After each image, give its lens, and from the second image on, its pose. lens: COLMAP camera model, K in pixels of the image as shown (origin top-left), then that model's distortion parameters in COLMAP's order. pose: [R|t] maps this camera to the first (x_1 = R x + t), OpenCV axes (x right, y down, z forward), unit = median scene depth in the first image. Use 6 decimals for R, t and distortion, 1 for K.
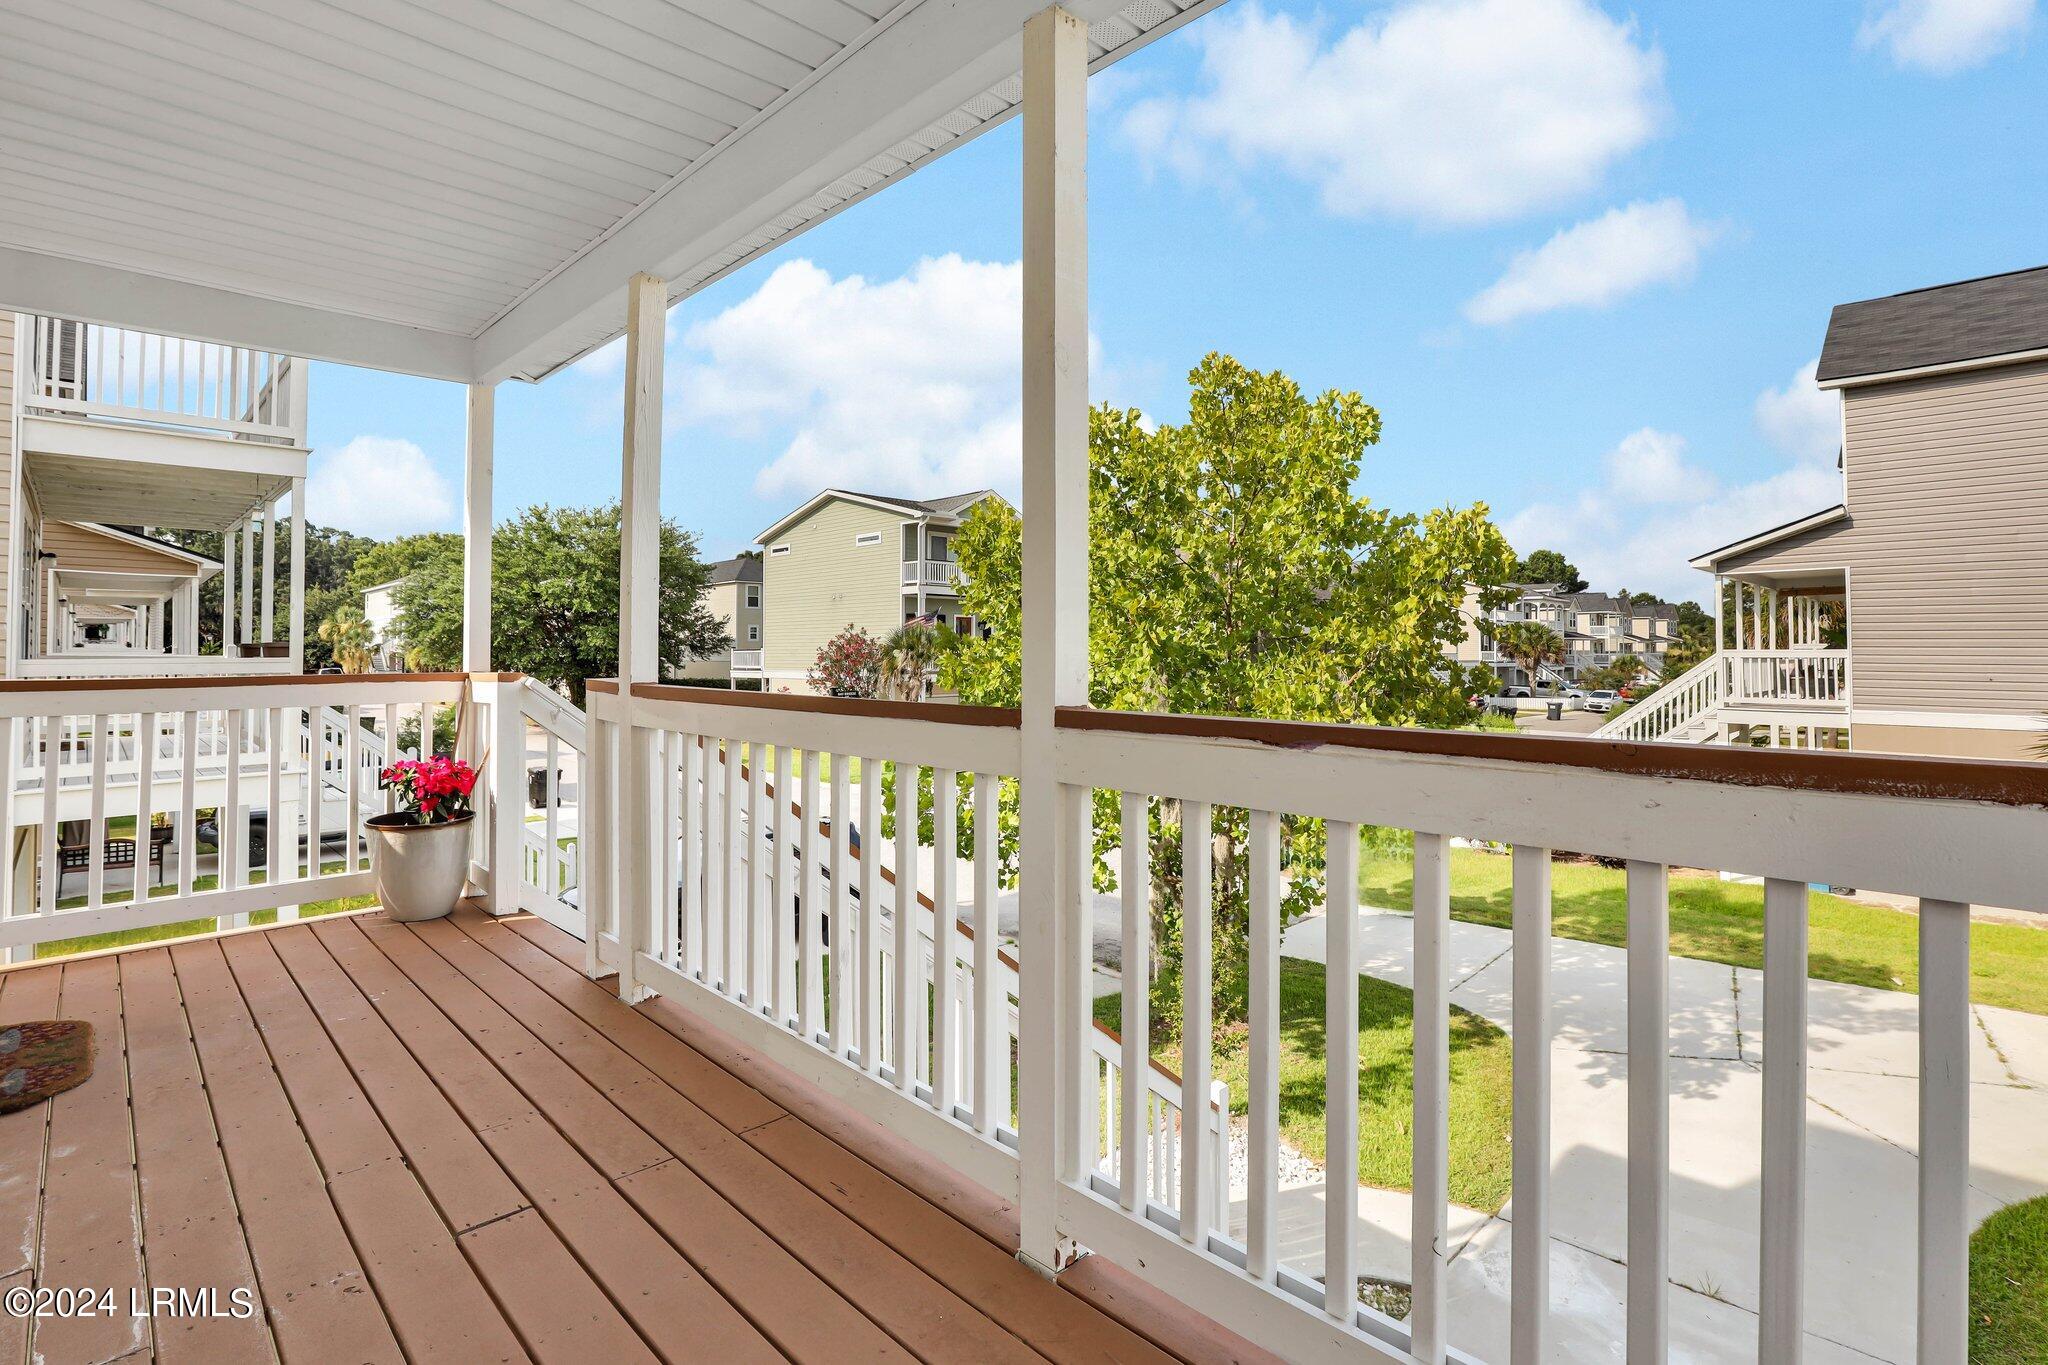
lens RADIAL K [[947.5, 0, 1036.5], [0, 947.5, 659.9], [0, 0, 1]] dist [-0.027791, 0.000825]
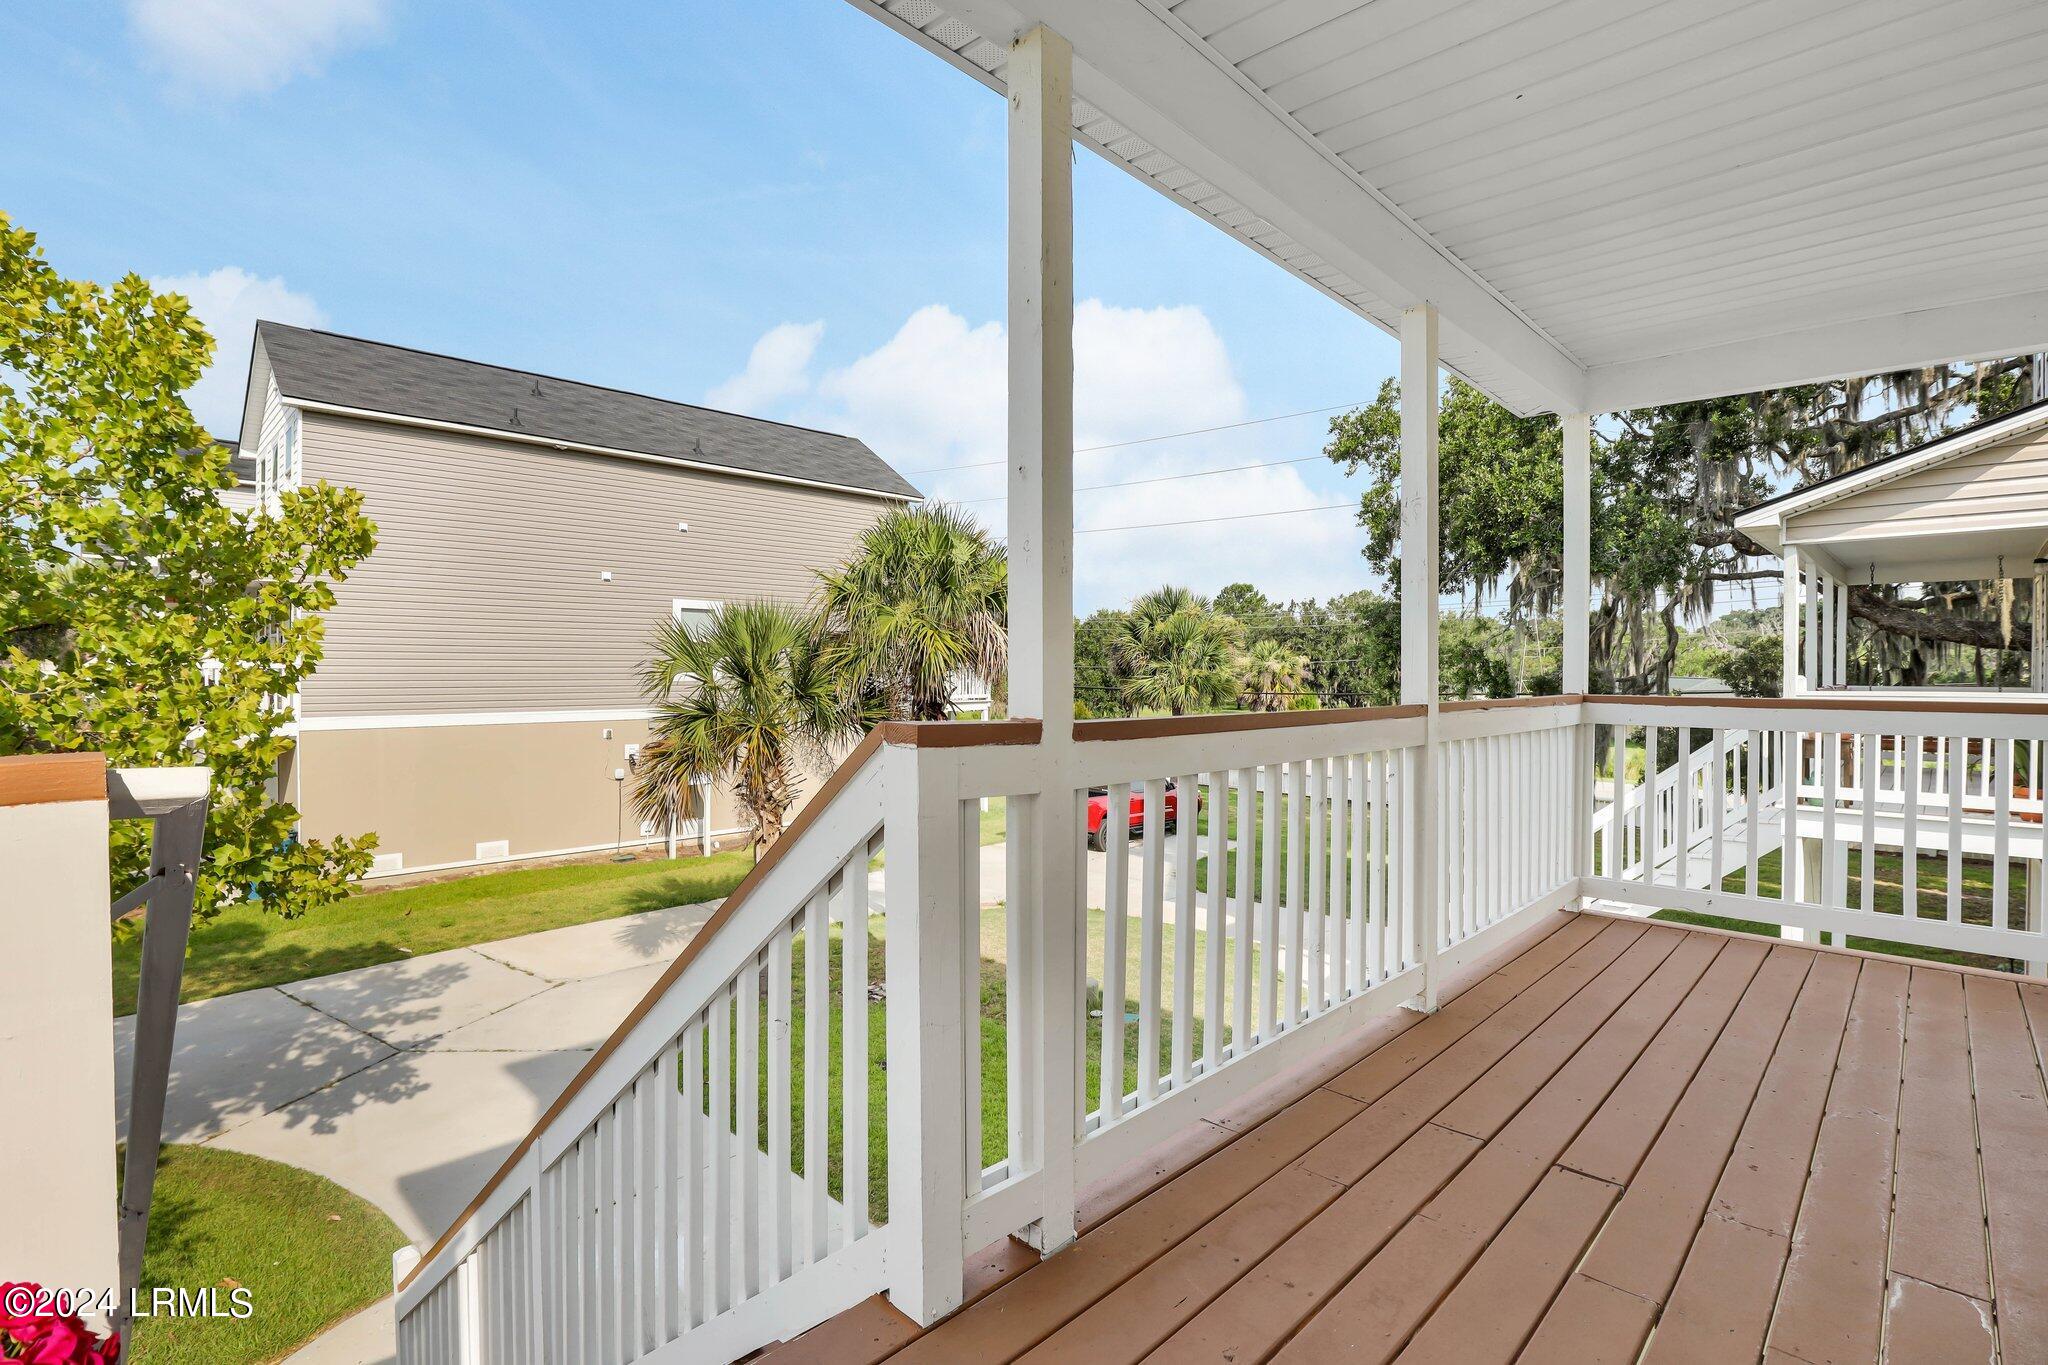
lens RADIAL K [[944.6, 0, 1019.3], [0, 944.6, 669.5], [0, 0, 1]] dist [-0.024599, 0.000087]
pose [[0.013750, -0.001578, 0.999904, -0.293457], [0.002120, 0.999997, 0.001549, -0.003008], [-0.999903, 0.002098, 0.013754, 0.285757]]
